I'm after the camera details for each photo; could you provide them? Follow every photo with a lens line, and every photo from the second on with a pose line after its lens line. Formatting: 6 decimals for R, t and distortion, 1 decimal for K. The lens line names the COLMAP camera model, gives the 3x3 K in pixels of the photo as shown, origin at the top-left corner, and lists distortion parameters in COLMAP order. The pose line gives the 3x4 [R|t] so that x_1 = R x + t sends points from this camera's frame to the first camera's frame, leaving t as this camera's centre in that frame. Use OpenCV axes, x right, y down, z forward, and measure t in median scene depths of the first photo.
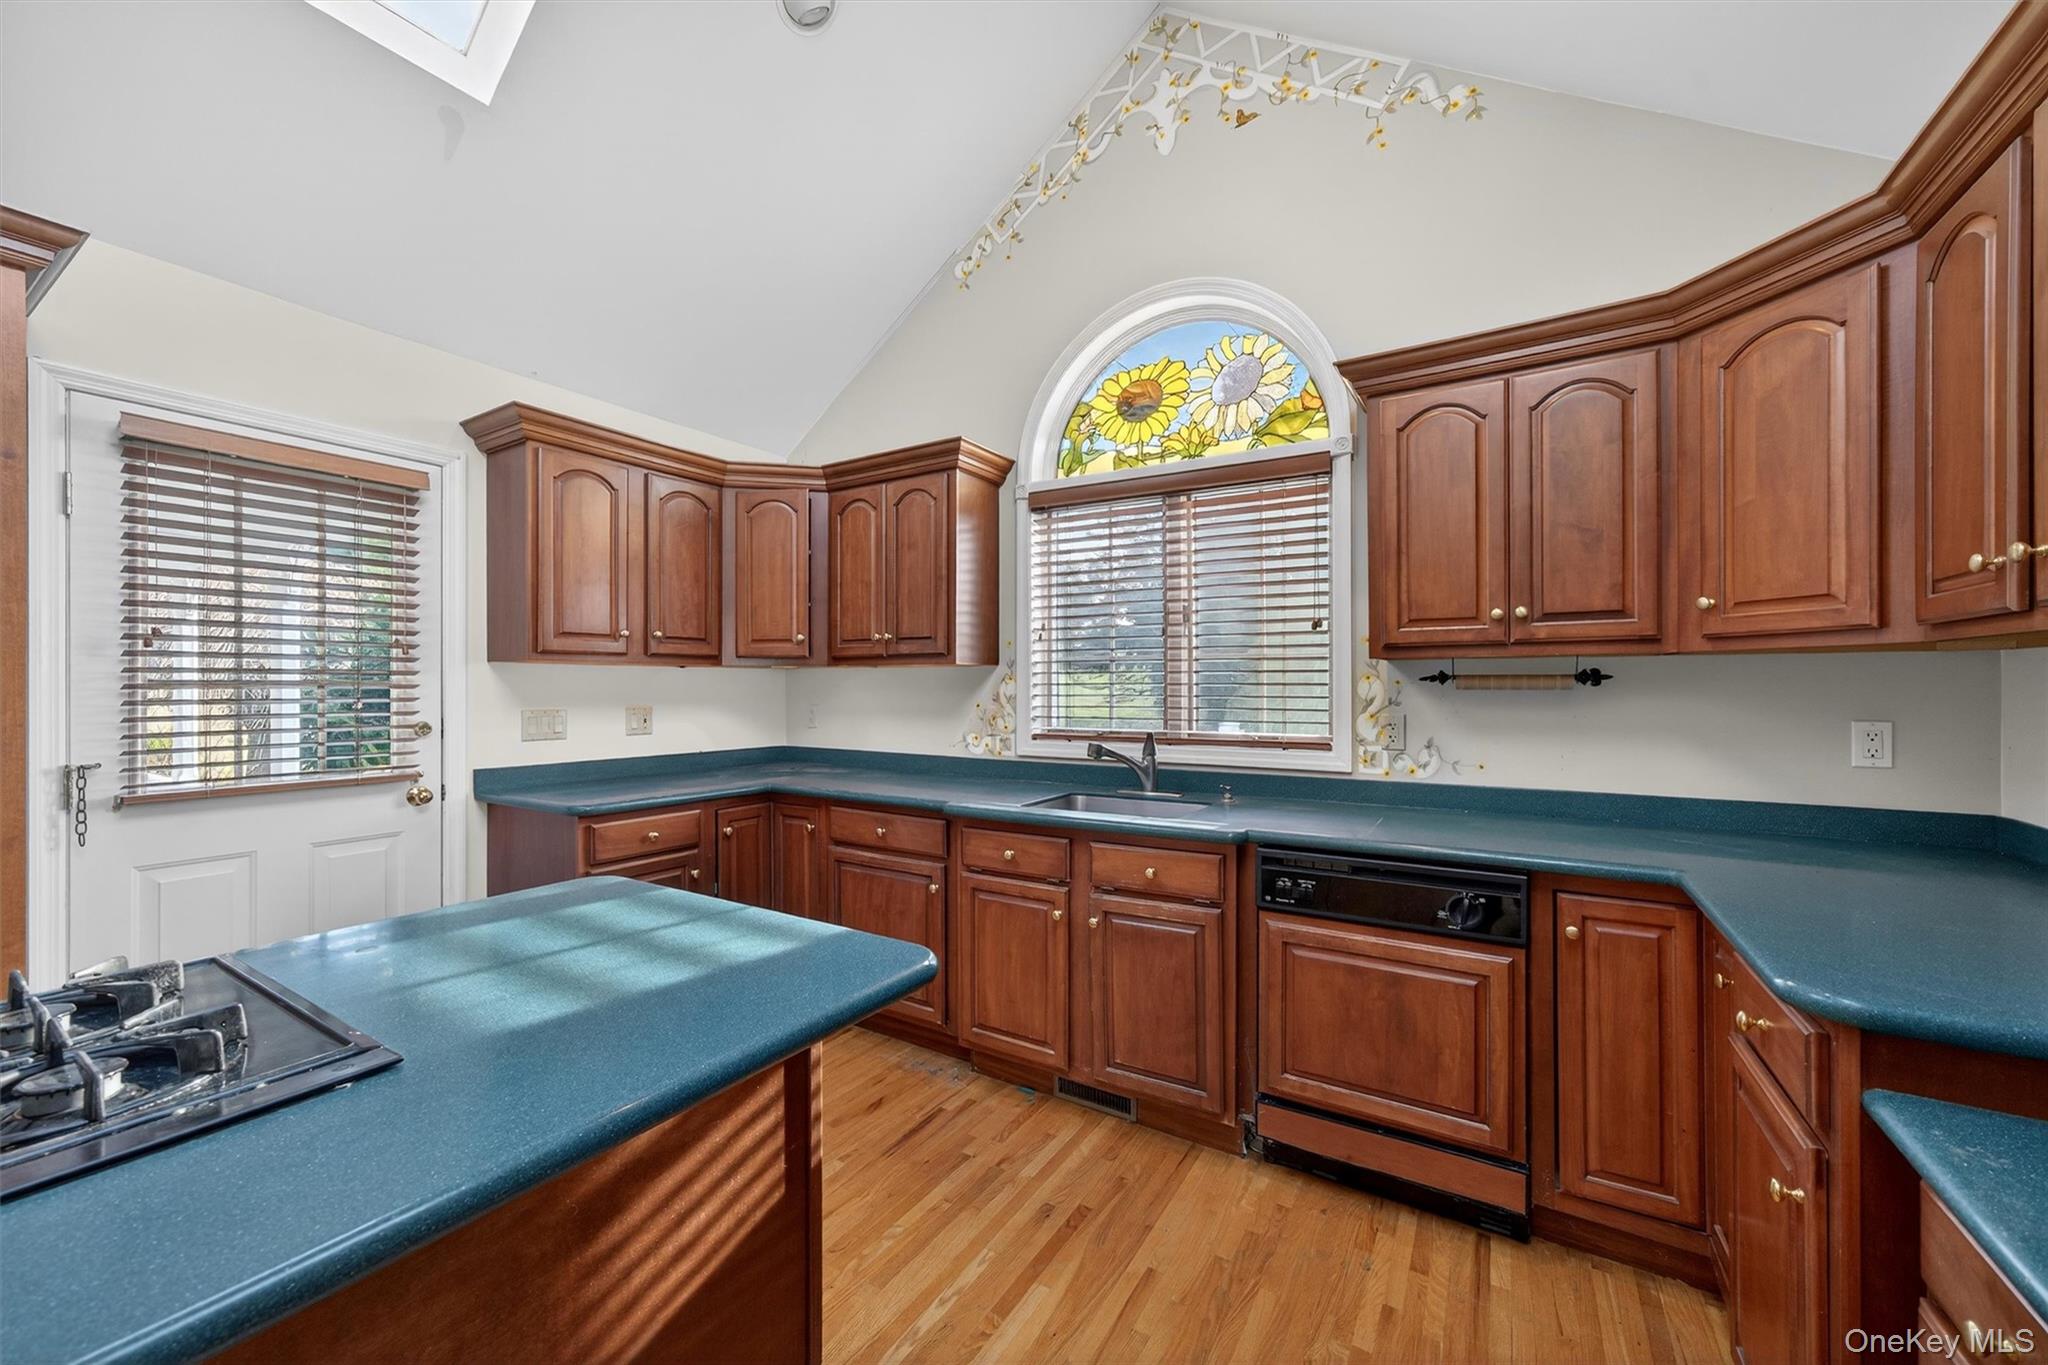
lens RADIAL K [[777.7, 0, 1026.0], [0, 777.7, 682.8], [0, 0, 1]] dist [-0.007342, 0.001995]
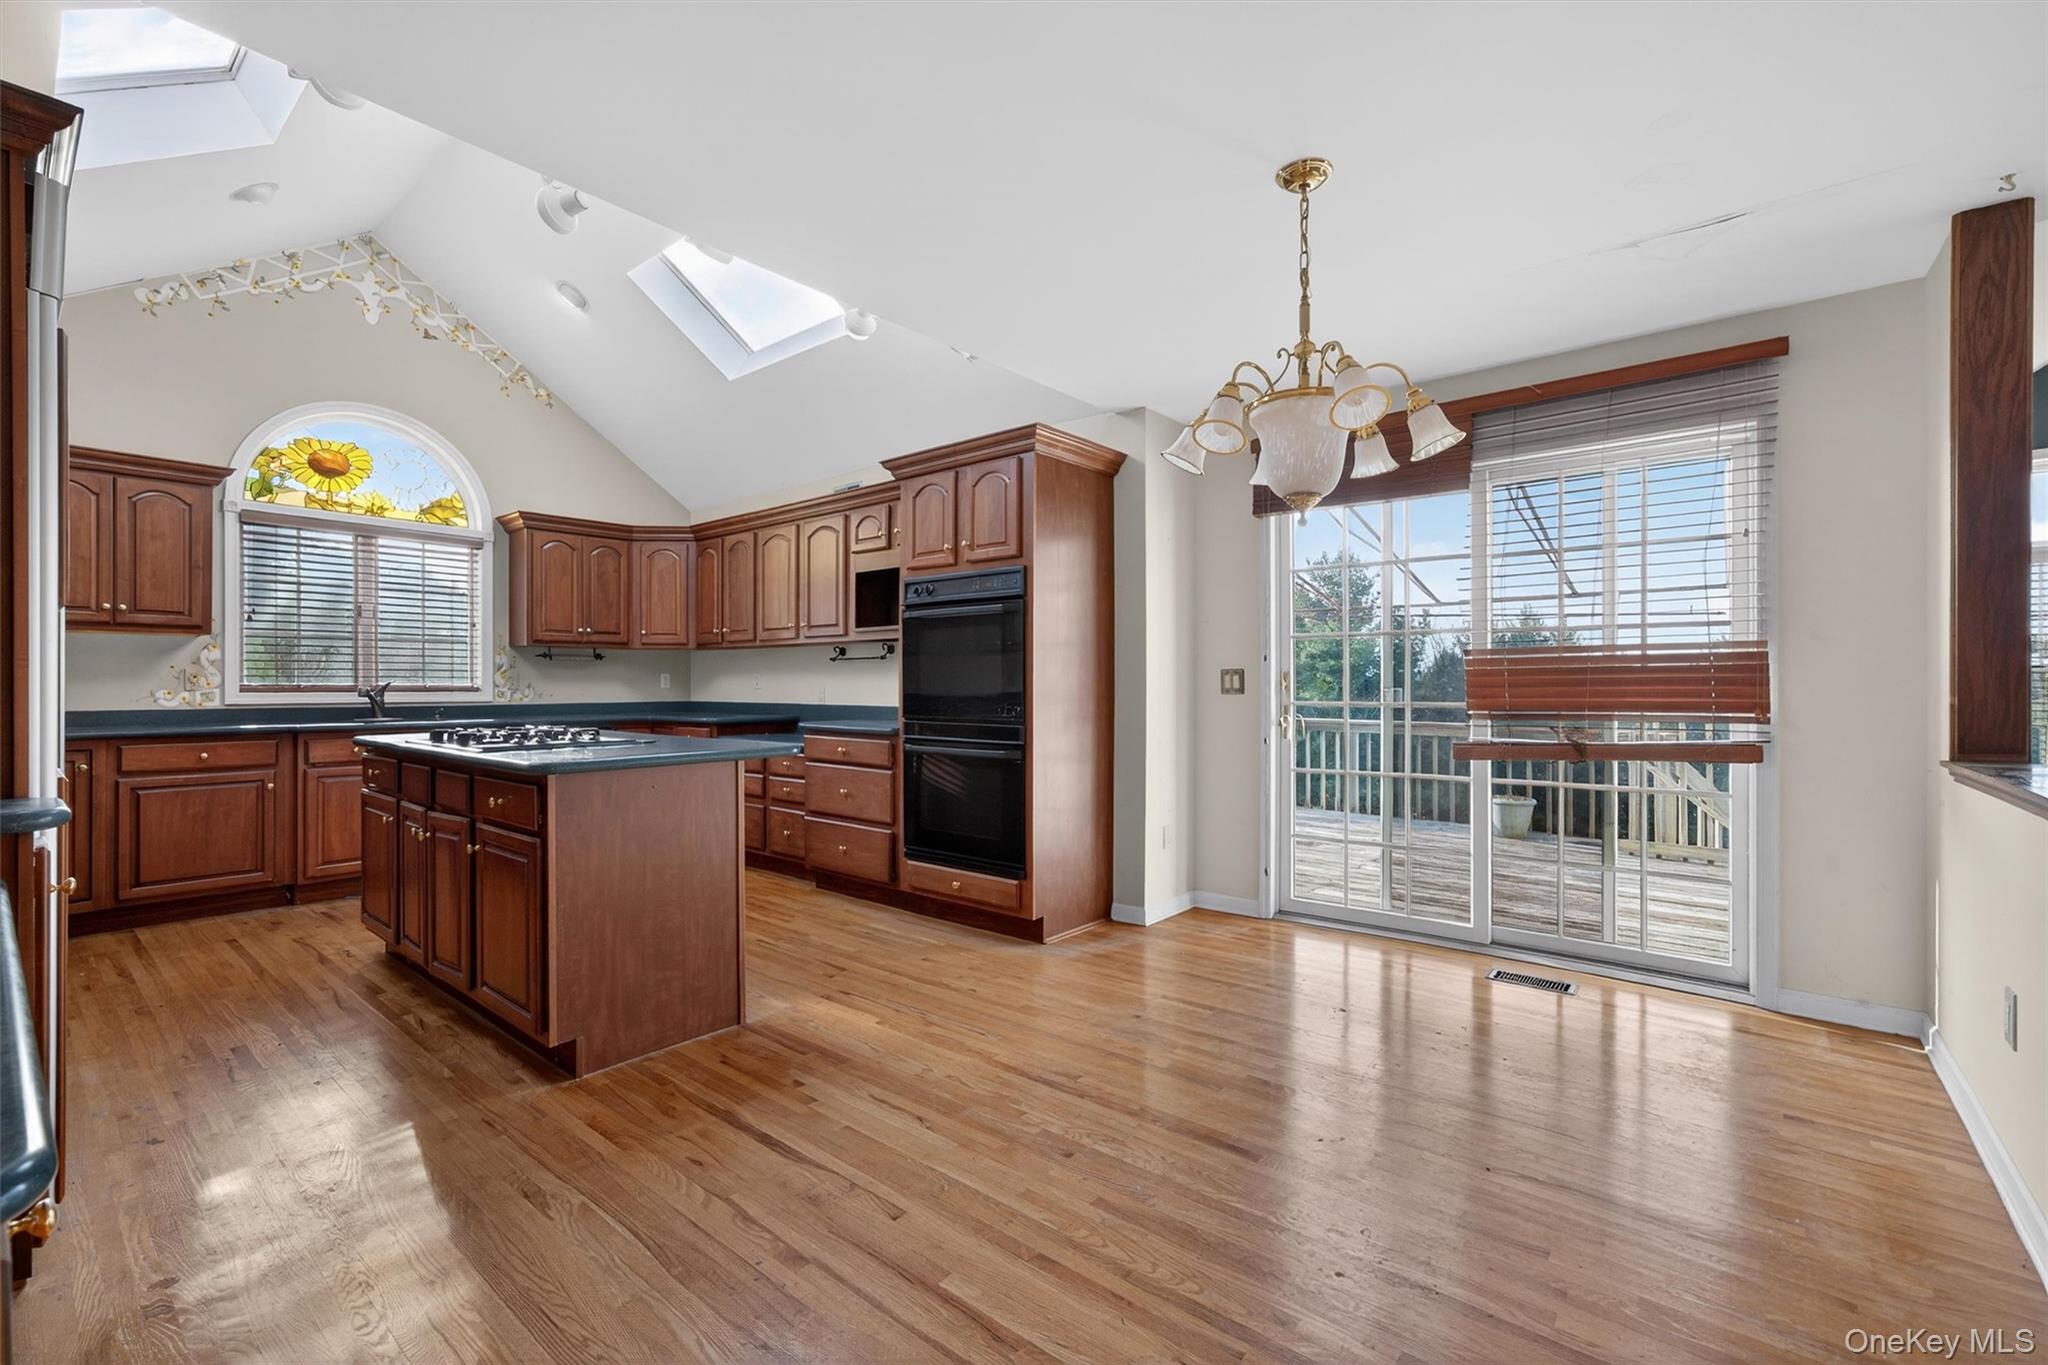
lens RADIAL K [[862.3, 0, 1028.2], [0, 862.3, 673.9], [0, 0, 1]] dist [-0.001163, 0.000401]
pose [[0.135322, 0.014668, 0.990693, -1.588455], [-0.004136, 0.999890, -0.014239, 0.069568], [-0.990793, -0.002170, 0.135368, -0.671305]]
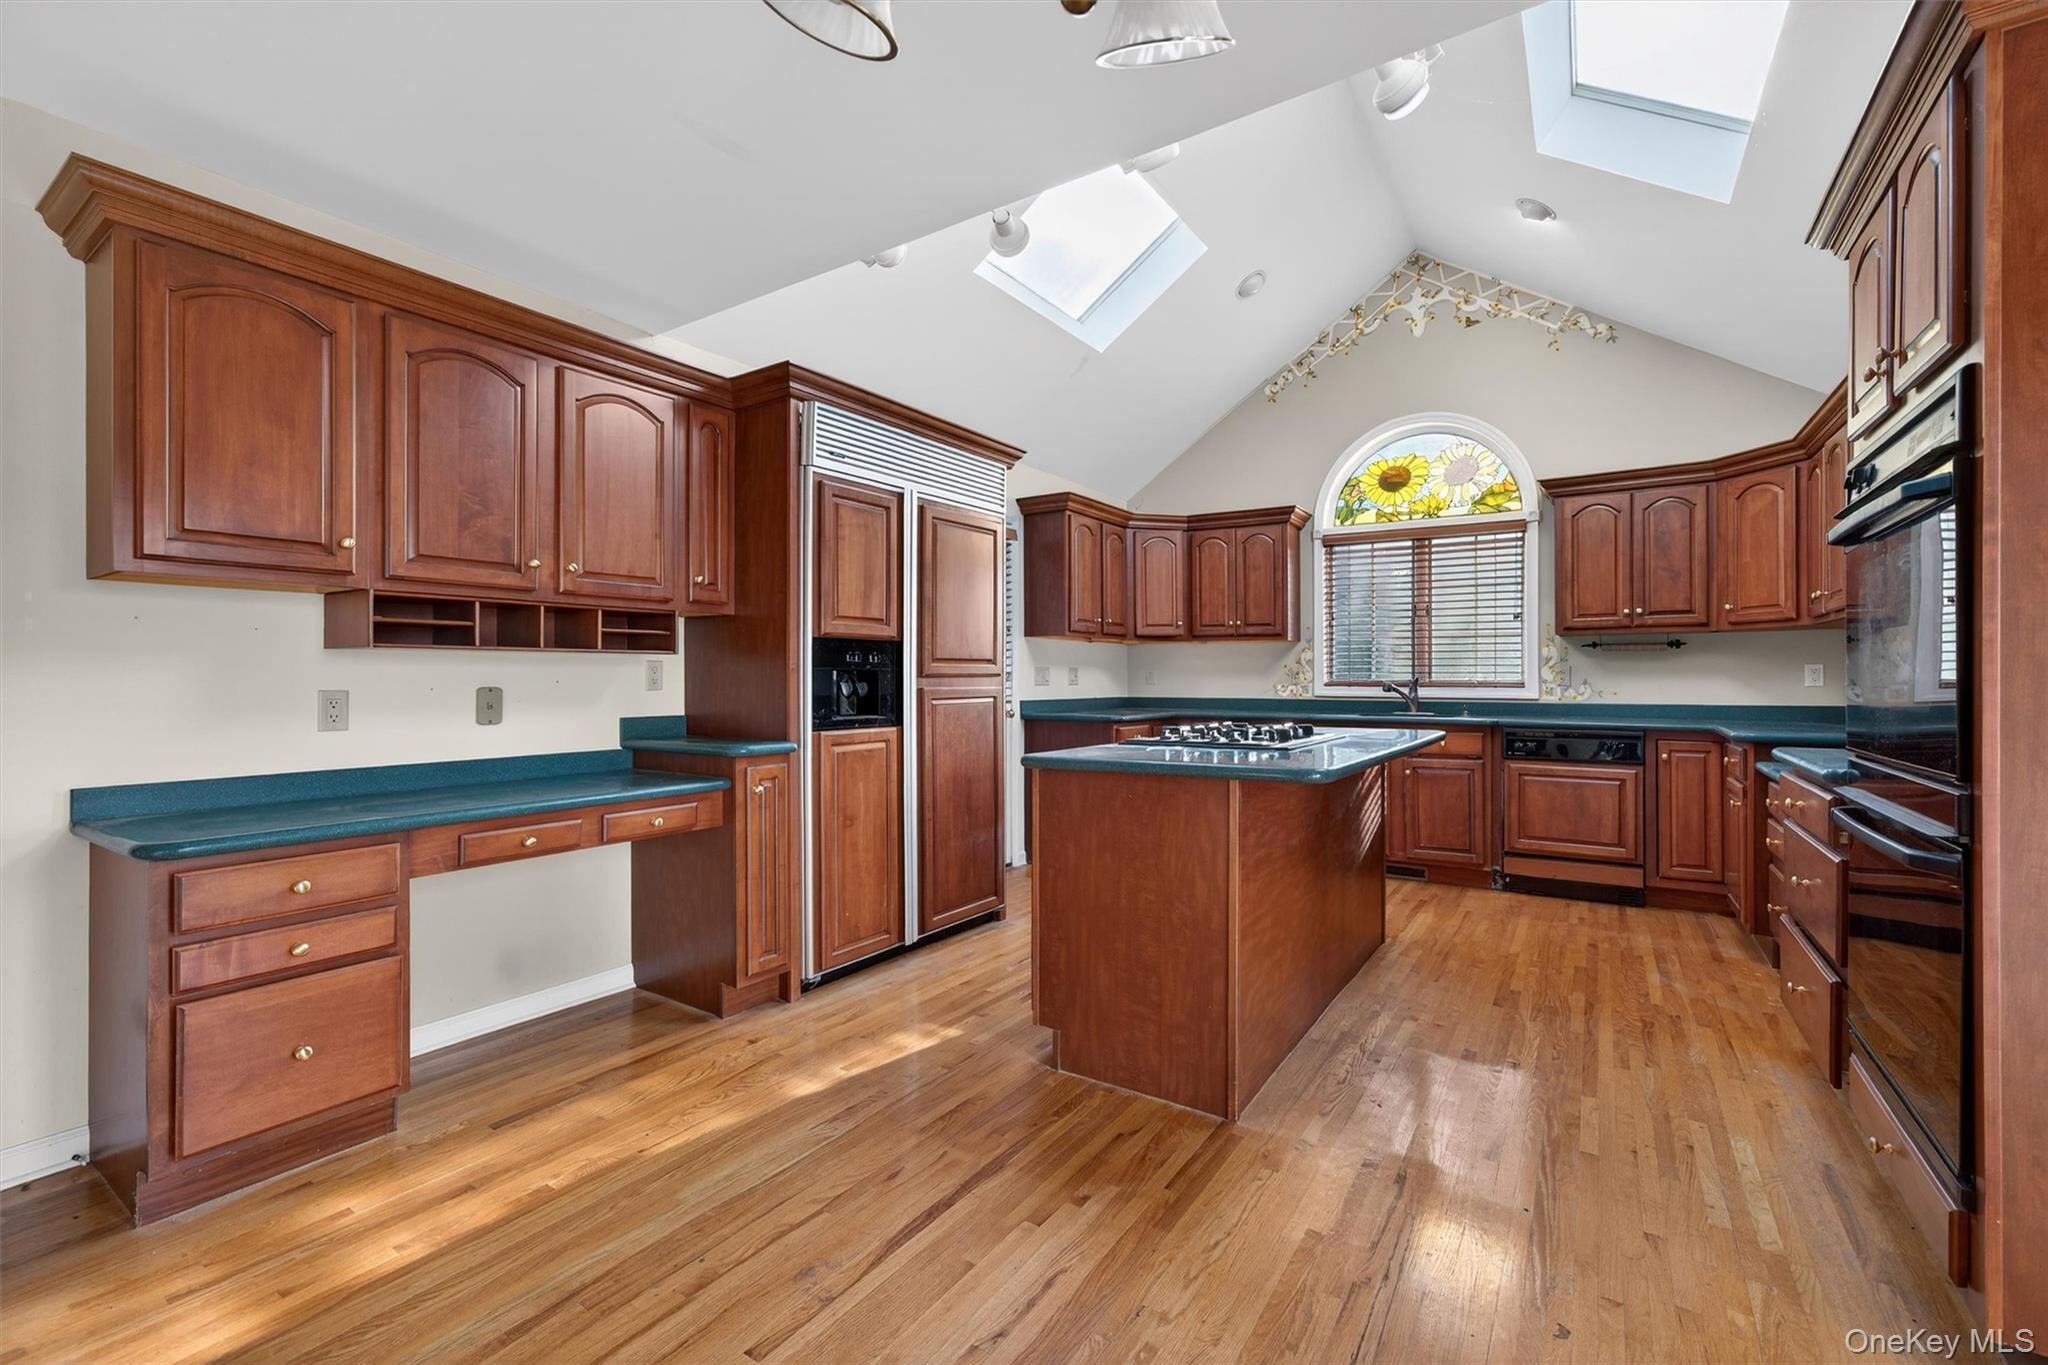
lens RADIAL K [[862.3, 0, 1020.5], [0, 862.3, 670.6], [0, 0, 1]] dist [-0.001163, 0.000401]
pose [[0.999461, 0.001422, -0.032804, -0.711109], [-0.001544, 0.999992, -0.003683, 0.059344], [0.032799, 0.003732, 0.999455, -1.026953]]
